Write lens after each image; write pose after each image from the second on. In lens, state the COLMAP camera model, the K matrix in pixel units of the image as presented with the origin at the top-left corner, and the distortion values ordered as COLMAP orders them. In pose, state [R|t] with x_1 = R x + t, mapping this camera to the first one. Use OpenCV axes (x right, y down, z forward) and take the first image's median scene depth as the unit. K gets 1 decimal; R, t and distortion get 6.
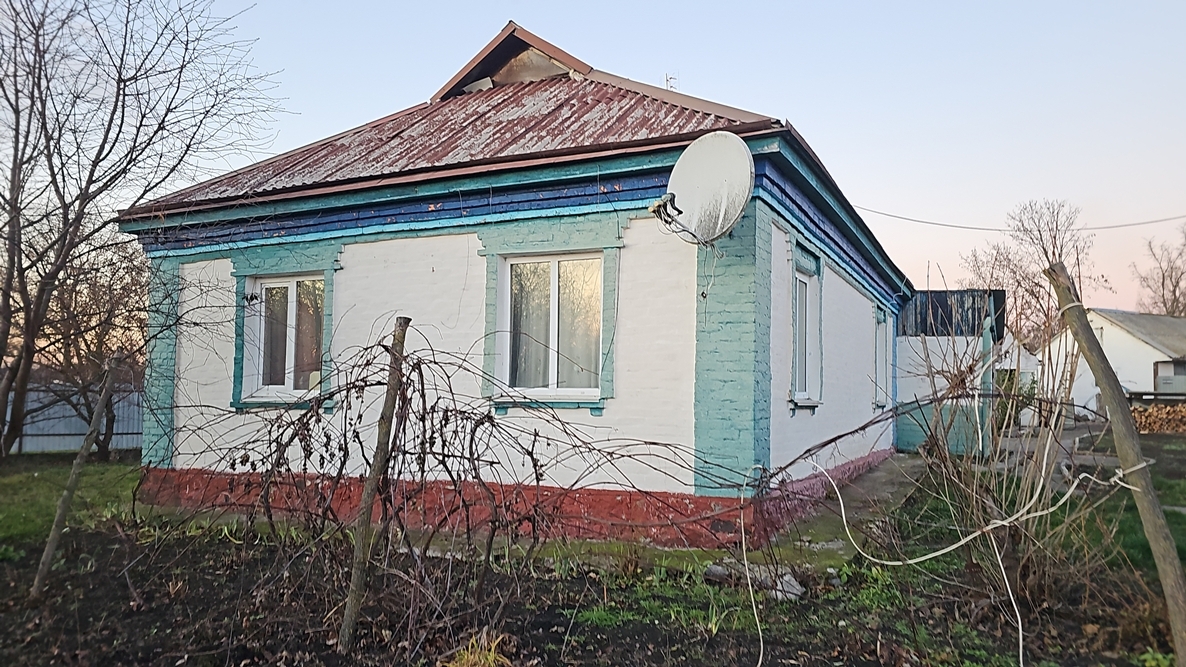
lens RADIAL K [[791.6, 0, 578.0], [0, 791.6, 332.5], [0, 0, 1]] dist [0.096088, -0.091273]
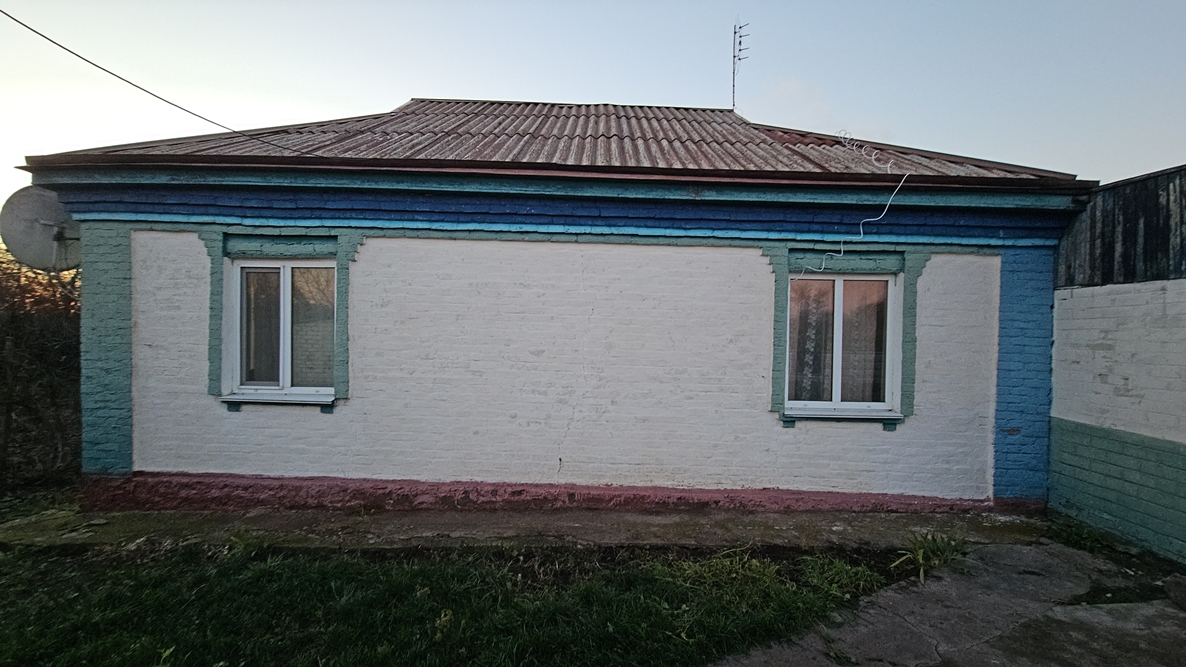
lens RADIAL K [[485.1, 0, 593.0], [0, 485.1, 333.5], [0, 0, 1]] dist [0.002034, -0.000196]
pose [[0.458170, -0.009175, -0.888817, 0.552833], [0.056189, 0.998246, 0.018660, 0.011327], [0.887087, -0.058491, 0.457882, 0.612413]]
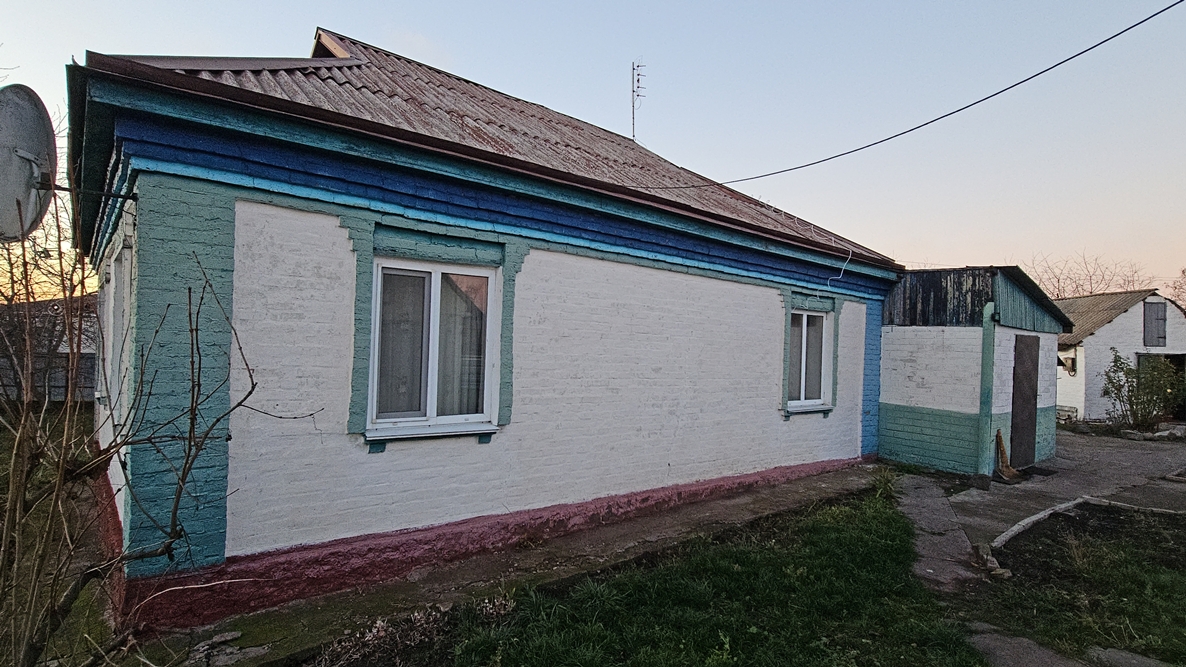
lens RADIAL K [[598.8, 0, 593.0], [0, 598.8, 333.5], [0, 0, 1]] dist [0.003380, -0.000530]
pose [[0.918929, 0.001191, -0.394422, 0.376533], [0.015374, 0.999127, 0.038837, -0.016723], [0.394124, -0.041752, 0.918108, 0.301575]]
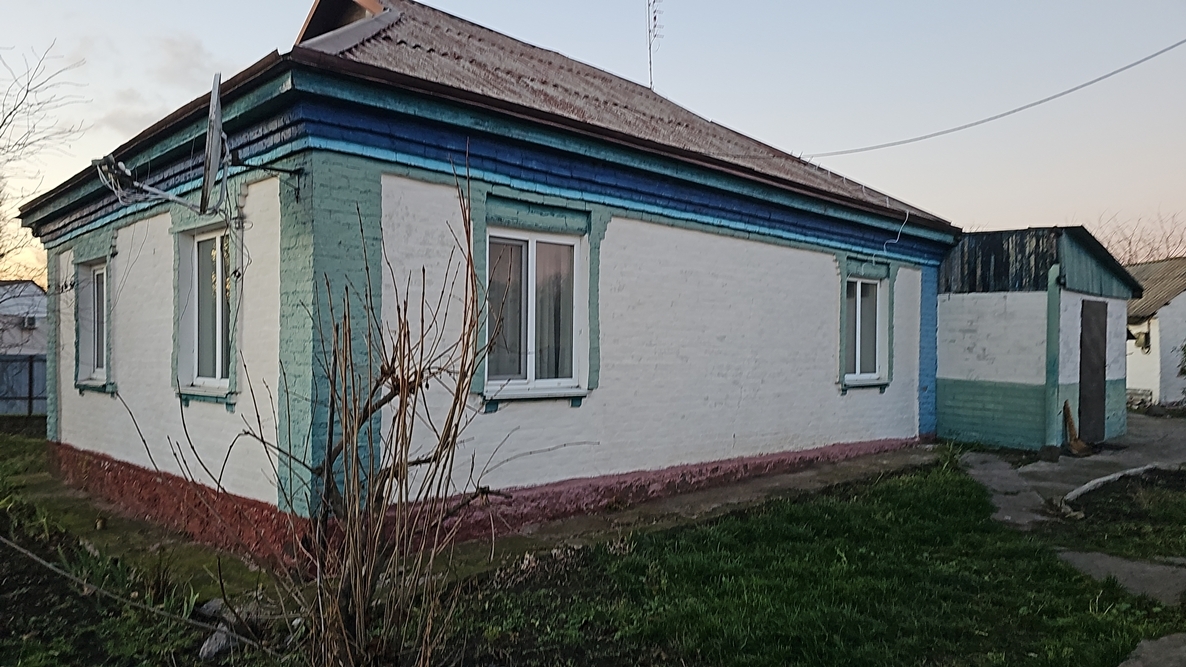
lens RADIAL K [[791.6, 0, 578.0], [0, 791.6, 332.5], [0, 0, 1]] dist [0.096088, -0.091273]
pose [[0.940722, -0.015015, -0.338845, 0.341985], [0.033361, 0.998272, 0.048382, -0.007219], [0.337533, -0.056818, 0.939597, 0.150522]]
